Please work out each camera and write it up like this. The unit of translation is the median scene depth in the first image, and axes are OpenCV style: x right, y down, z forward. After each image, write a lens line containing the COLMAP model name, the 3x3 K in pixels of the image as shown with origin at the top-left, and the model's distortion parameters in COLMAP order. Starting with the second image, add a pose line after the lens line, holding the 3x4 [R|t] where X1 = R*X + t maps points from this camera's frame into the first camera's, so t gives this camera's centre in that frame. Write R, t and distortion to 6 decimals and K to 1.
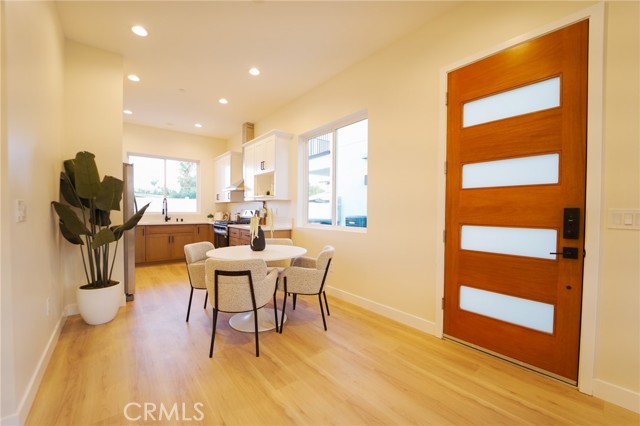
lens RADIAL K [[260.4, 0, 318.9], [0, 260.4, 217.2], [0, 0, 1]] dist [-0.019743, 0.000077]
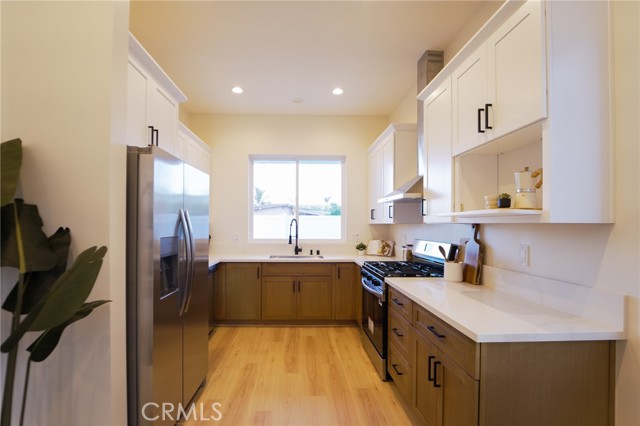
lens RADIAL K [[260.4, 0, 318.9], [0, 260.4, 217.2], [0, 0, 1]] dist [-0.019743, 0.000077]
pose [[0.806149, -0.016162, -0.591492, -0.163977], [-0.013862, 0.998837, -0.046184, -0.048250], [0.591550, 0.045430, 0.804987, 0.525005]]
